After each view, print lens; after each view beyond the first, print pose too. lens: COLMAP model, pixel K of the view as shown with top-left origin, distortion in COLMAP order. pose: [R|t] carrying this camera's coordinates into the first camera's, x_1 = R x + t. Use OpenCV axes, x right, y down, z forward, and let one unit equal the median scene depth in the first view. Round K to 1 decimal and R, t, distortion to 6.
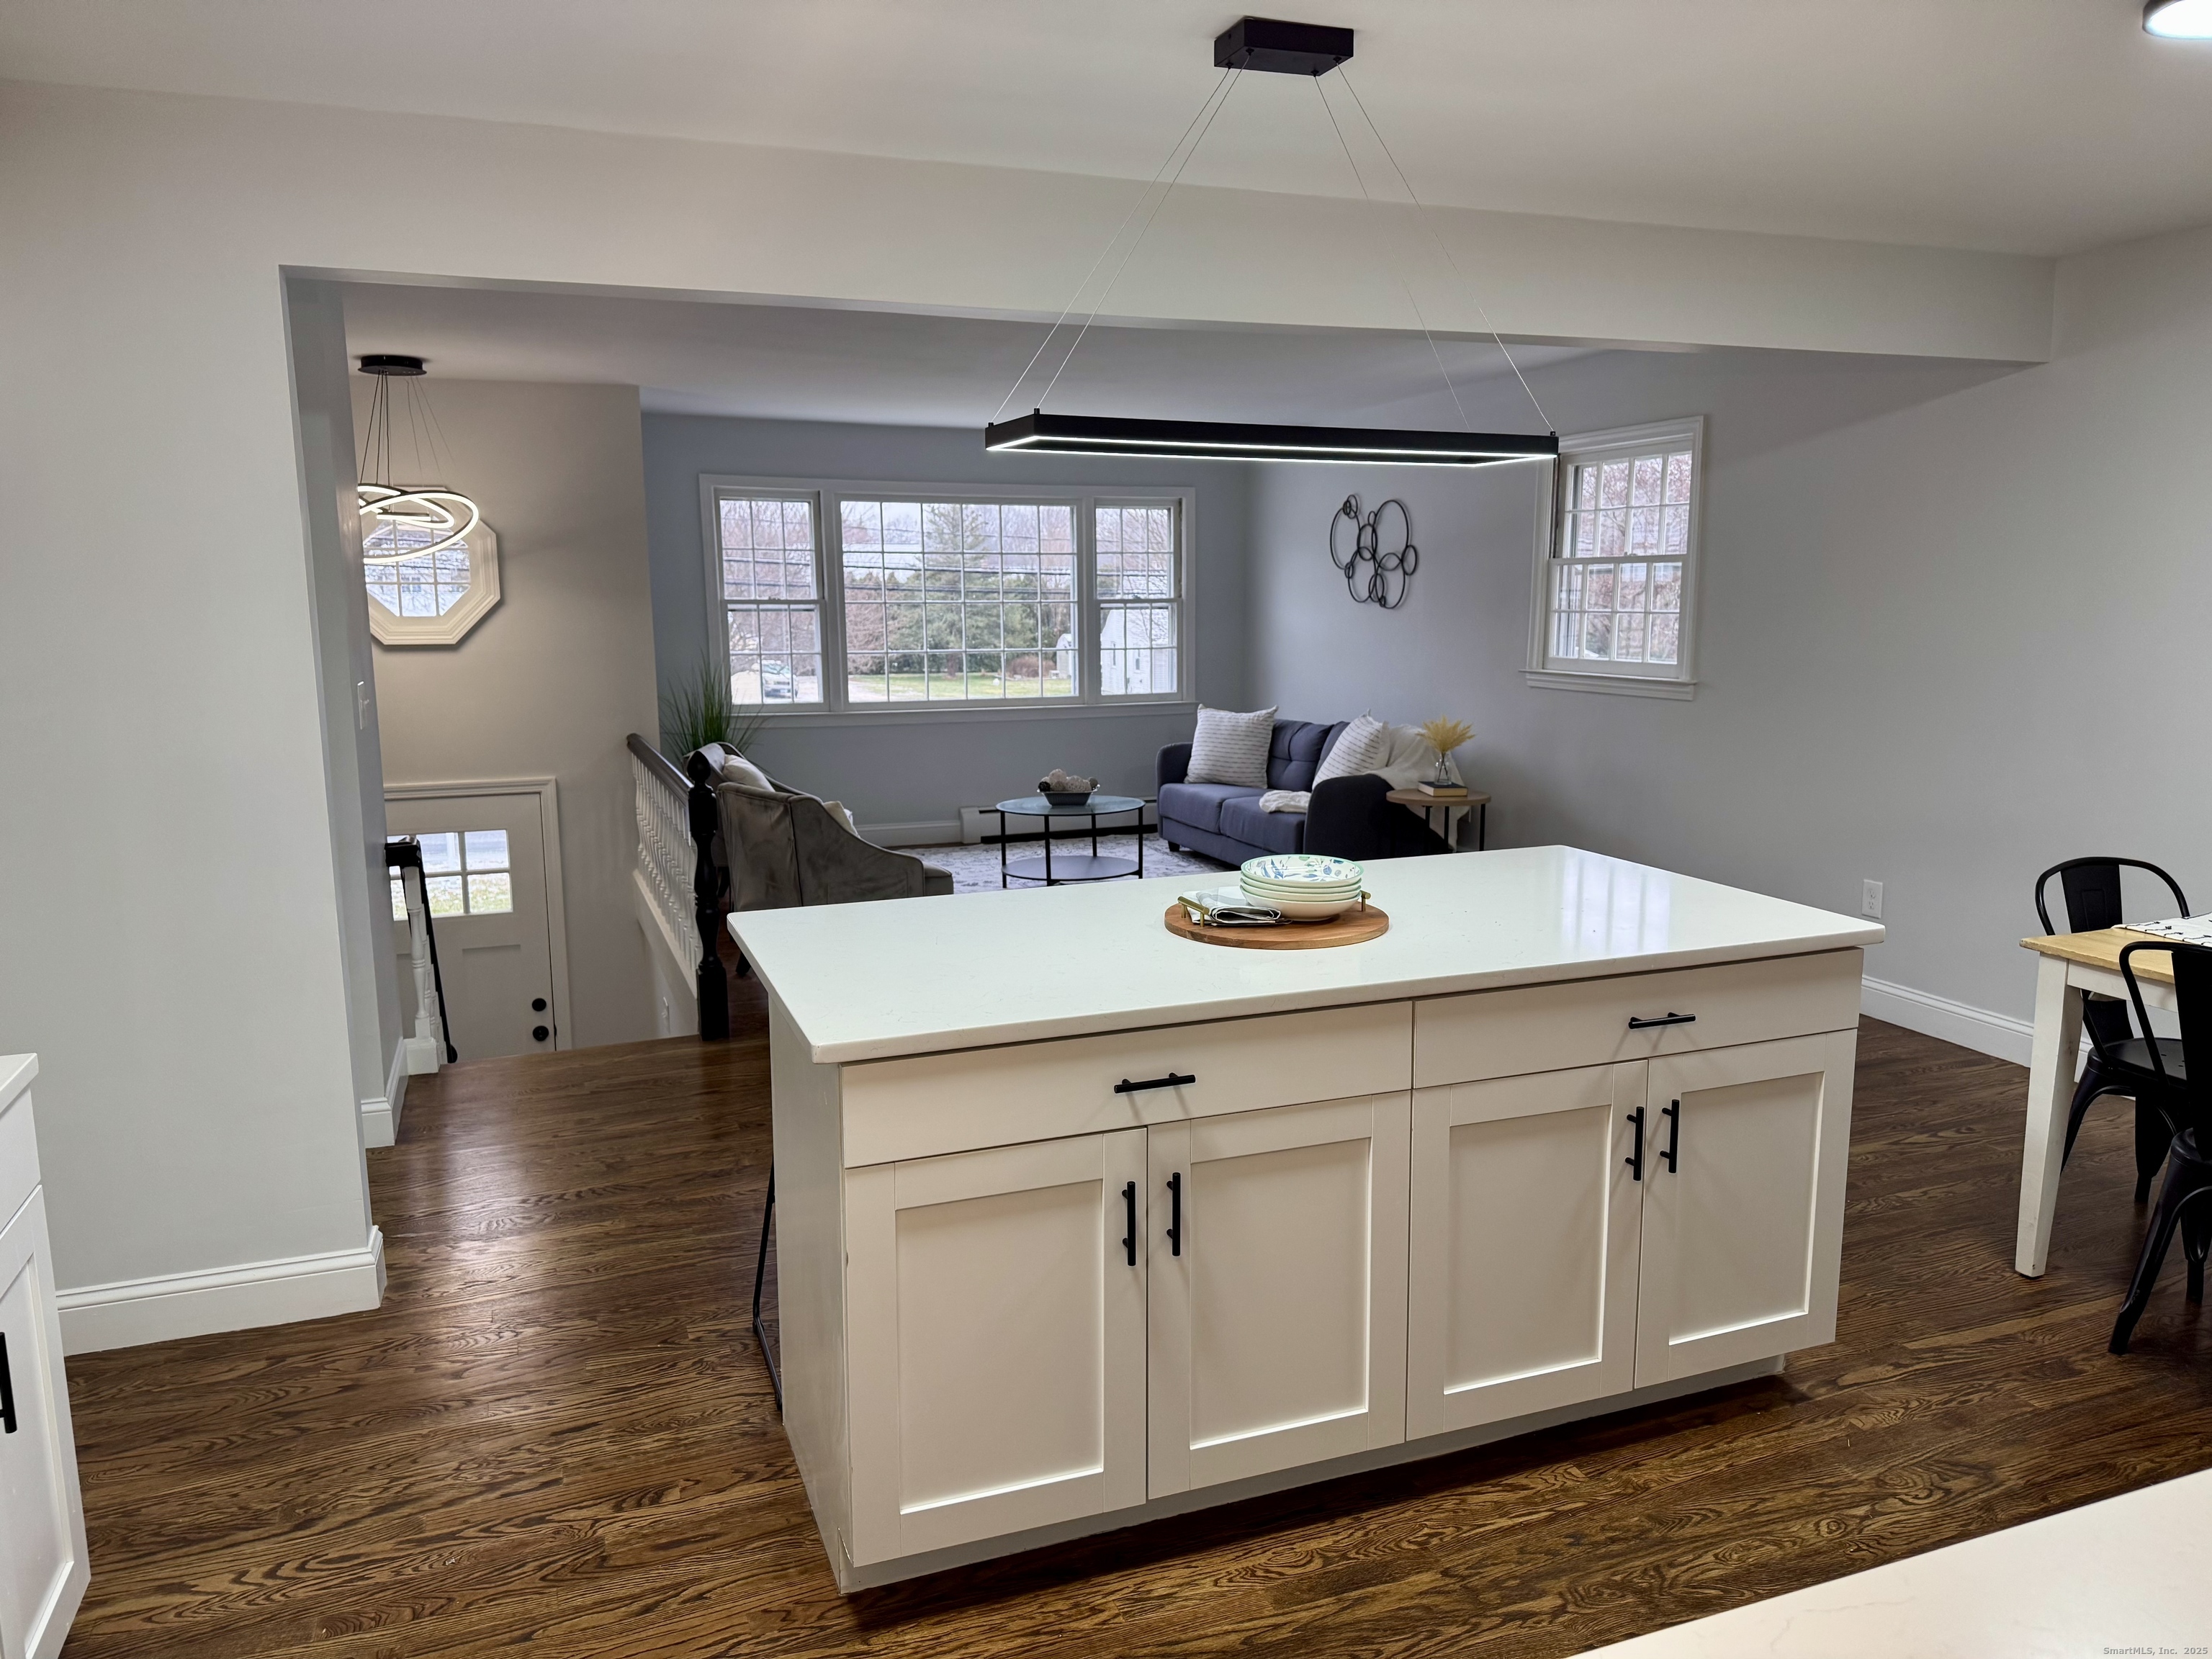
lens RADIAL K [[1551.6, 0, 1104.1], [0, 1551.6, 835.3], [0, 0, 1]] dist [0.066901, -0.080033]
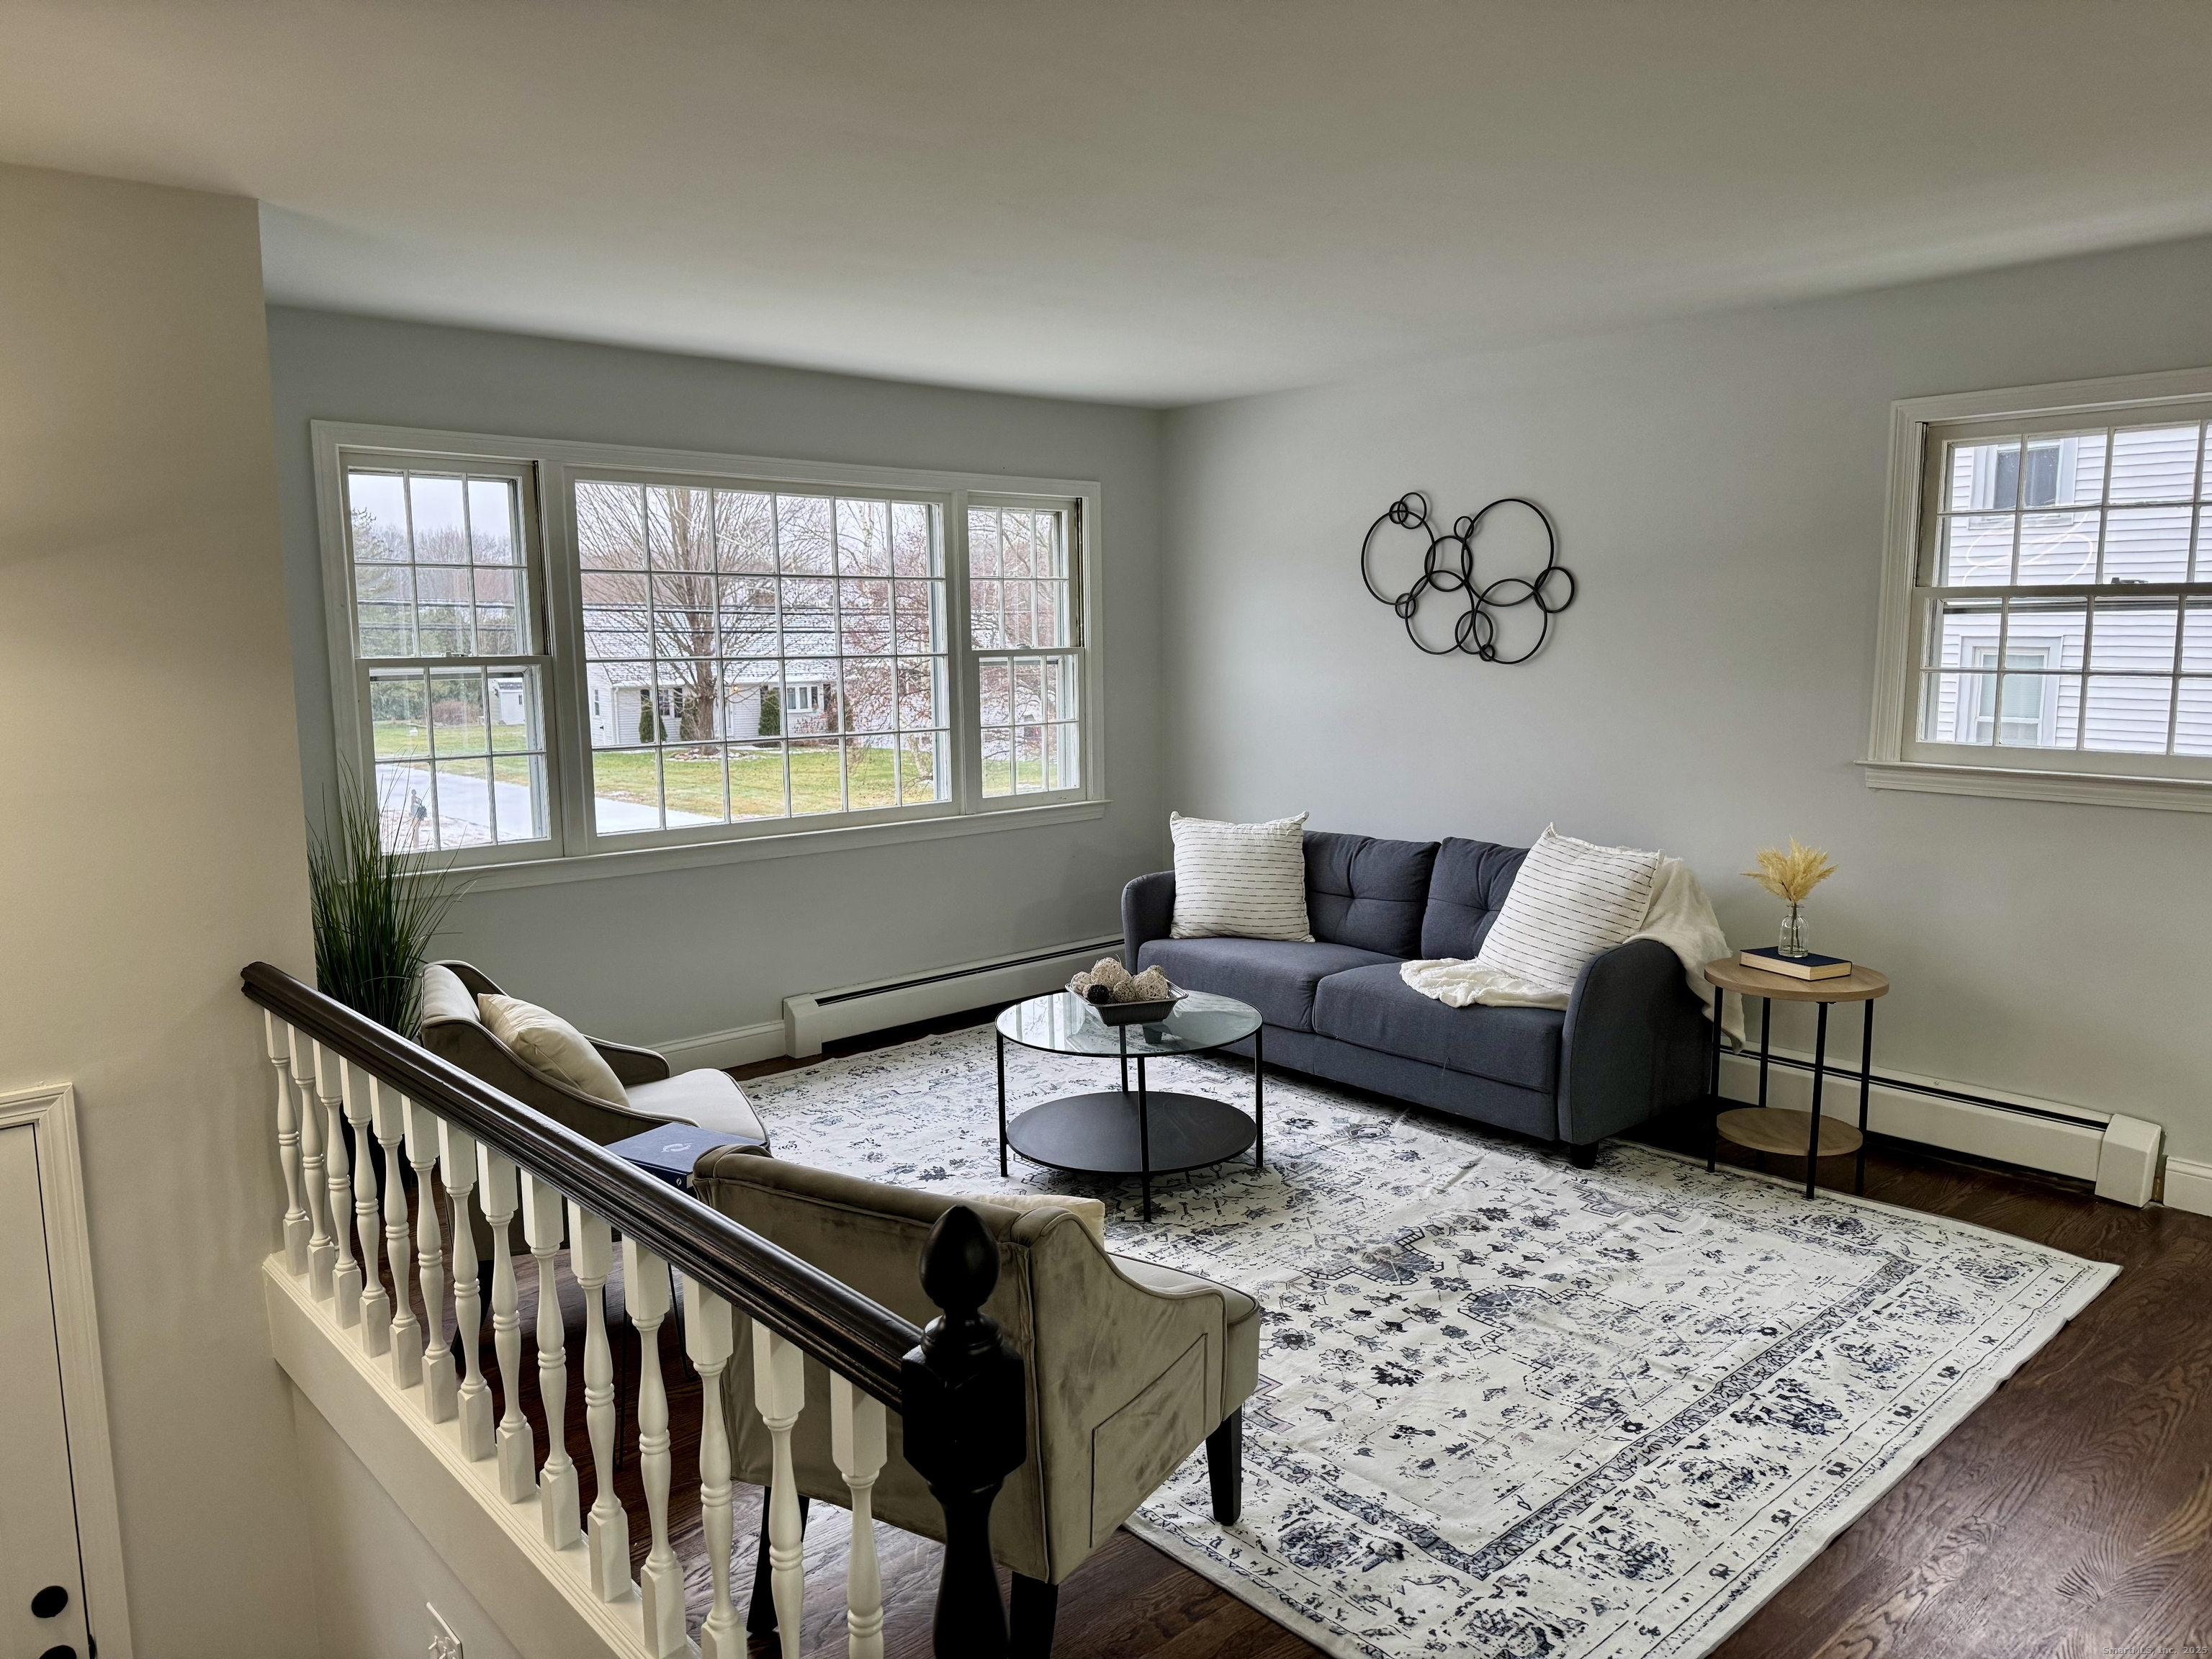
lens RADIAL K [[1551.6, 0, 1097.2], [0, 1551.6, 825.8], [0, 0, 1]] dist [0.066901, -0.080033]
pose [[0.934911, -0.049195, 0.351455, -0.214760], [0.059063, 0.998103, -0.017404, -0.076304], [-0.349932, 0.037029, 0.936043, 0.448675]]
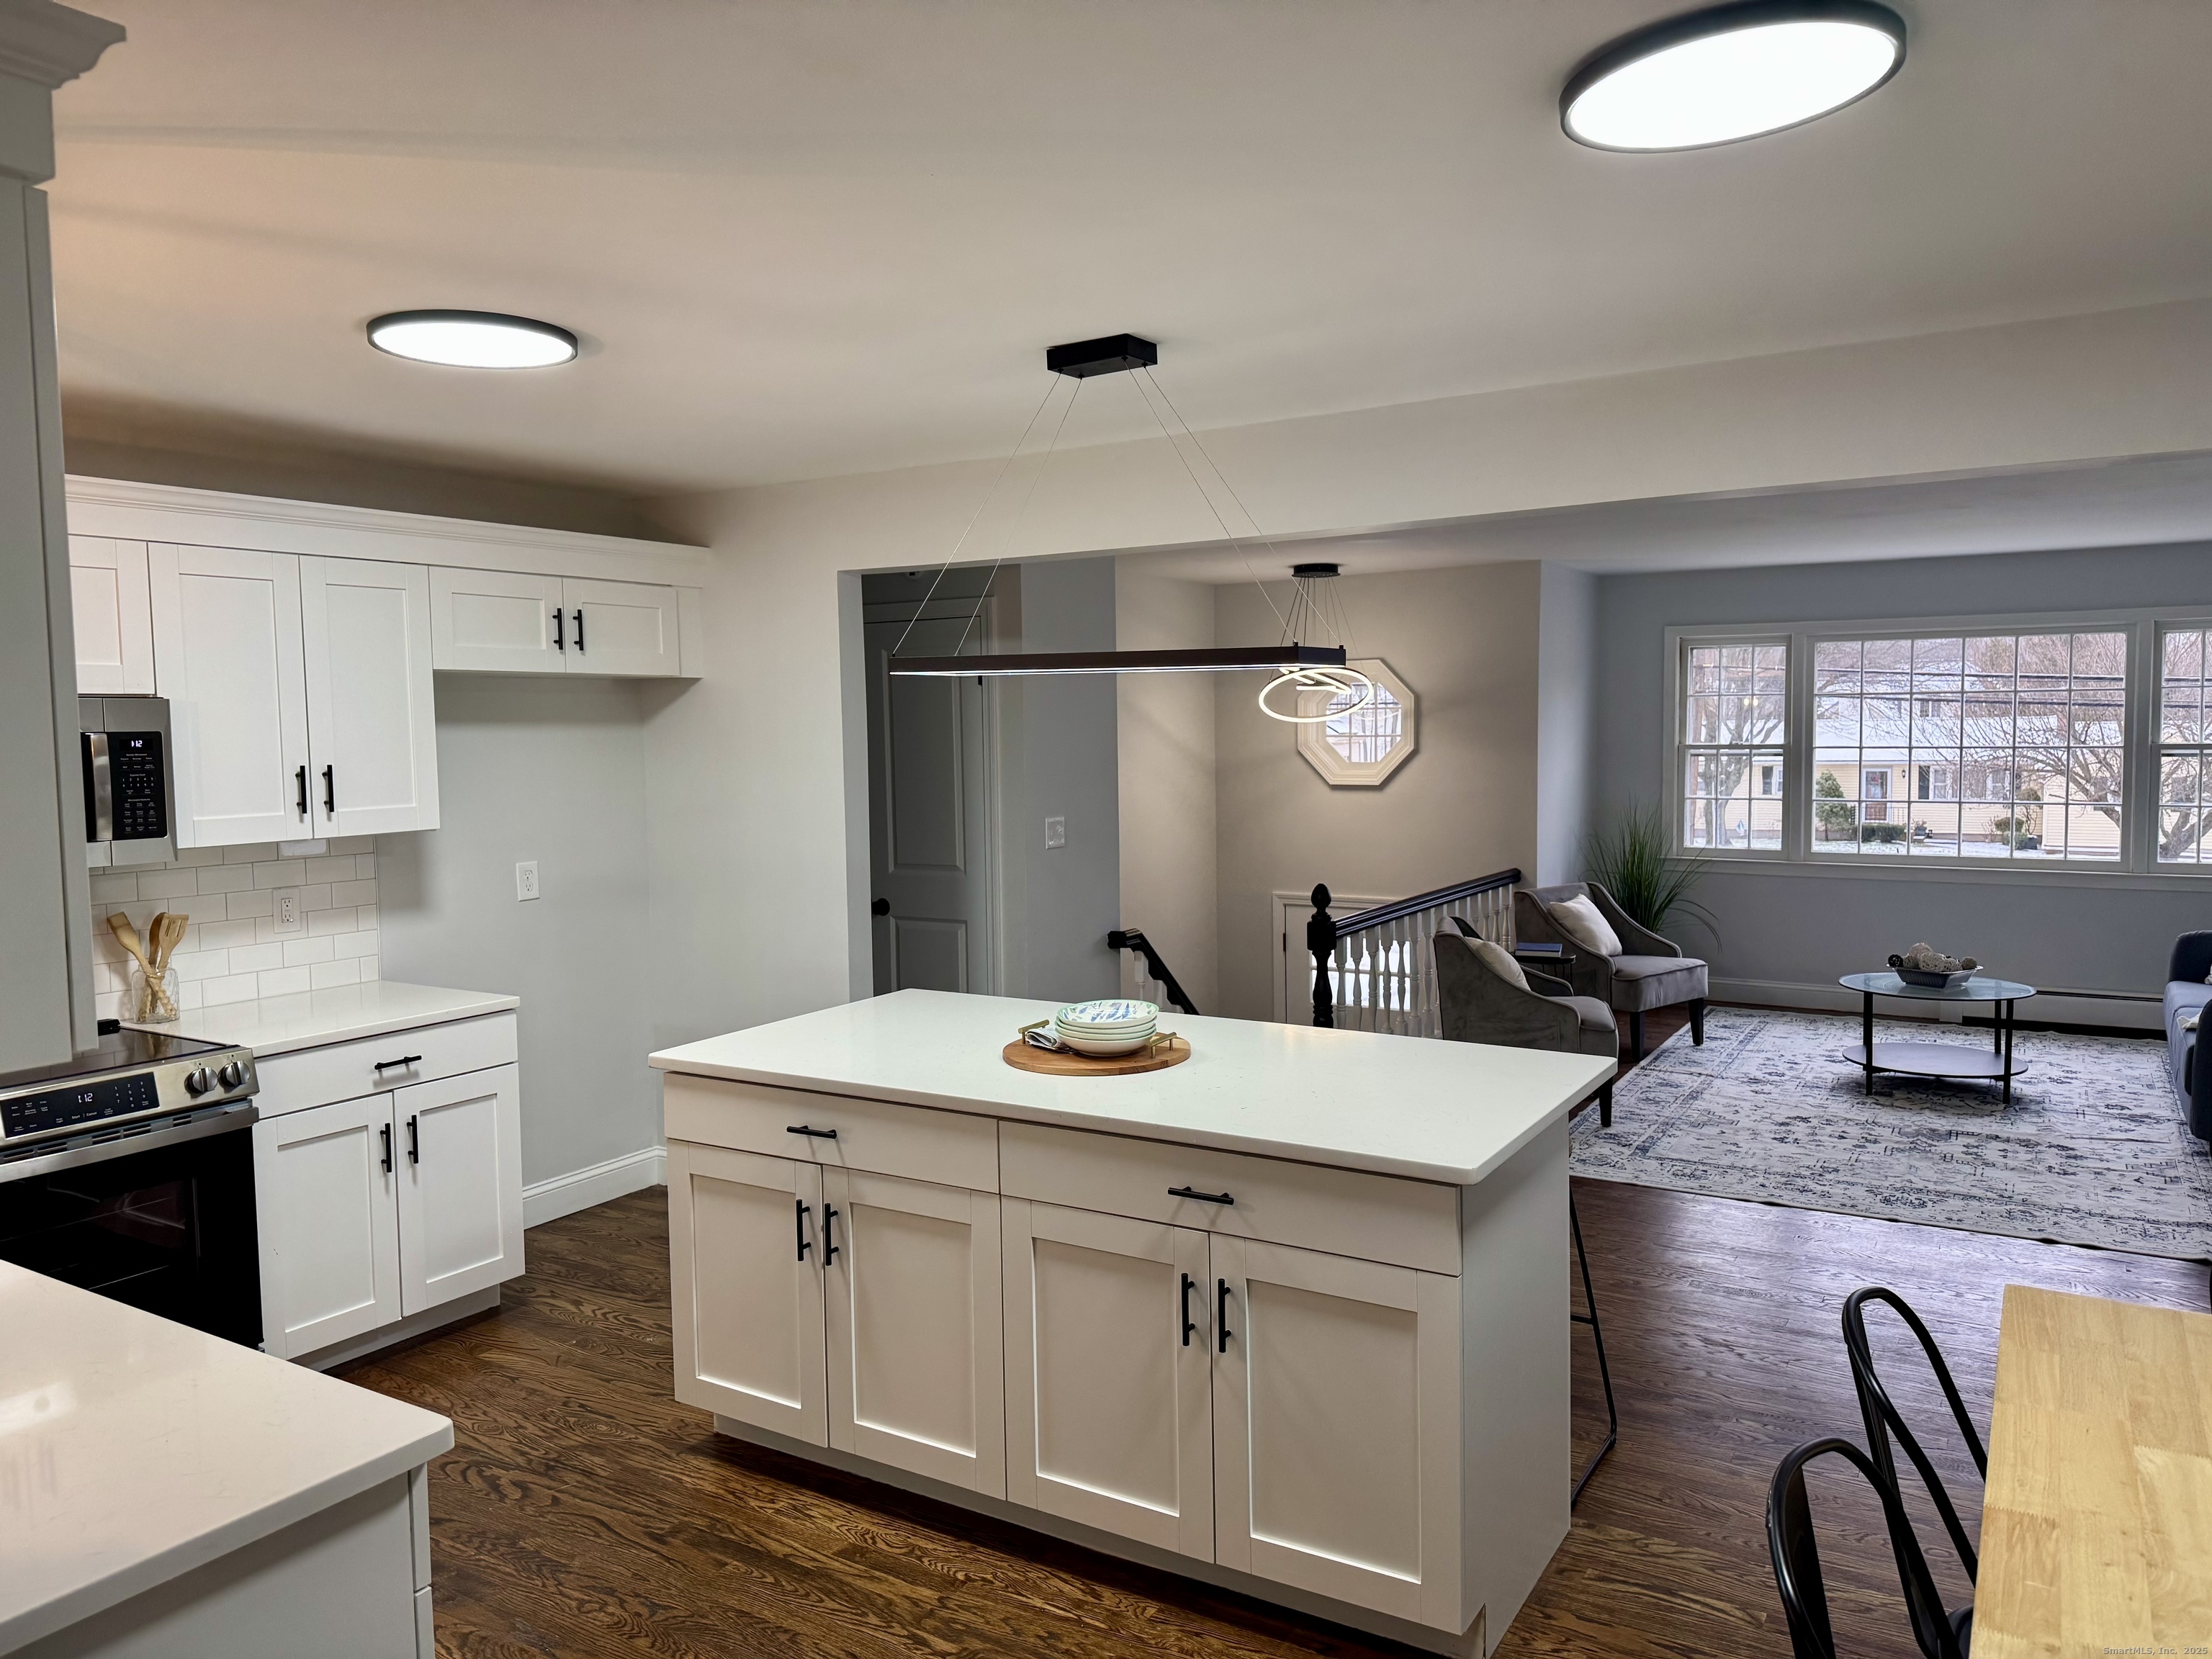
lens RADIAL K [[1551.6, 0, 1115.2], [0, 1551.6, 829.7], [0, 0, 1]] dist [0.066901, -0.080033]
pose [[0.611431, 0.051646, -0.789611, 0.364418], [-0.114973, 0.993077, -0.024075, -0.030544], [0.782901, 0.105504, 0.613136, 0.090755]]
